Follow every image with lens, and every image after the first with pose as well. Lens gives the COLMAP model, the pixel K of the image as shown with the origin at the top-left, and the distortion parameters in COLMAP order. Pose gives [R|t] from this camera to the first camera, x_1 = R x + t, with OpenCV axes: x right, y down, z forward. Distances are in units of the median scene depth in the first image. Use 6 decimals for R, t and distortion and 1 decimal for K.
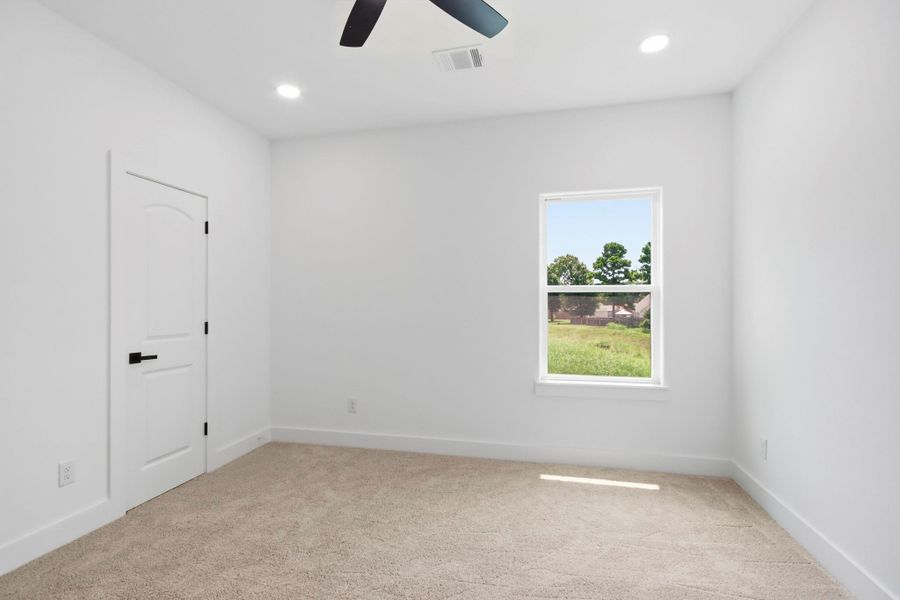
lens RADIAL K [[418.0, 0, 452.1], [0, 418.0, 301.1], [0, 0, 1]] dist [0.001905, -0.002278]
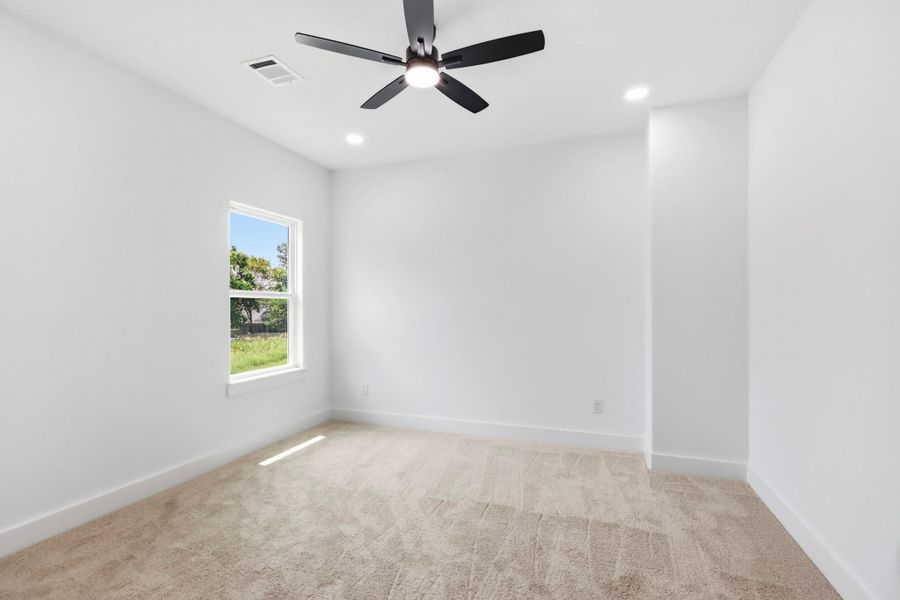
lens RADIAL K [[418.0, 0, 450.2], [0, 418.0, 305.2], [0, 0, 1]] dist [0.001905, -0.002278]
pose [[0.104207, 0.010303, 0.994502, -0.846485], [-0.012596, 0.999880, -0.009039, 0.005221], [-0.994476, -0.011584, 0.104324, 0.404153]]
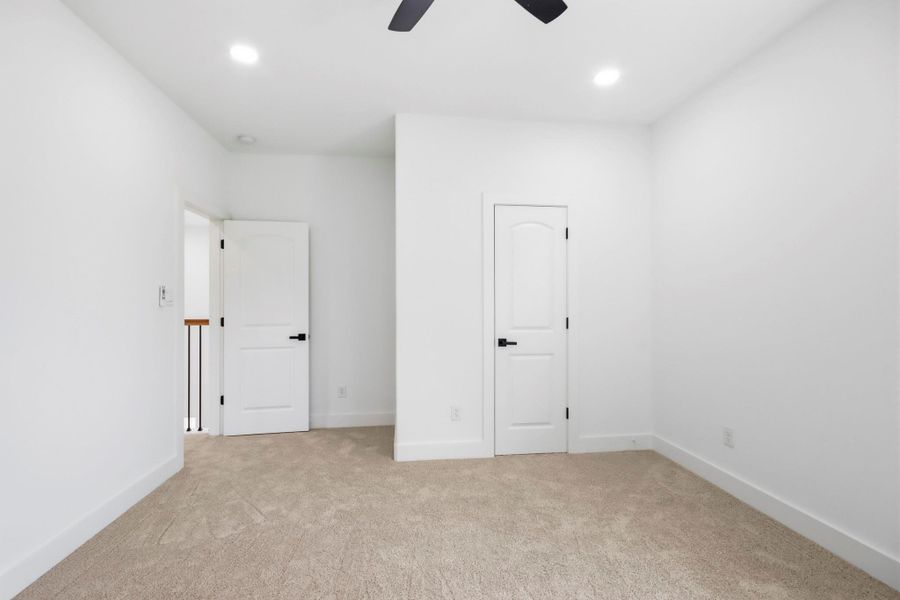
lens RADIAL K [[418.0, 0, 455.1], [0, 418.0, 301.1], [0, 0, 1]] dist [0.001905, -0.002278]
pose [[0.350092, 0.003920, -0.936707, 0.369898], [0.001713, 0.999987, 0.004825, -0.001686], [0.936714, -0.003294, 0.350081, 0.340236]]
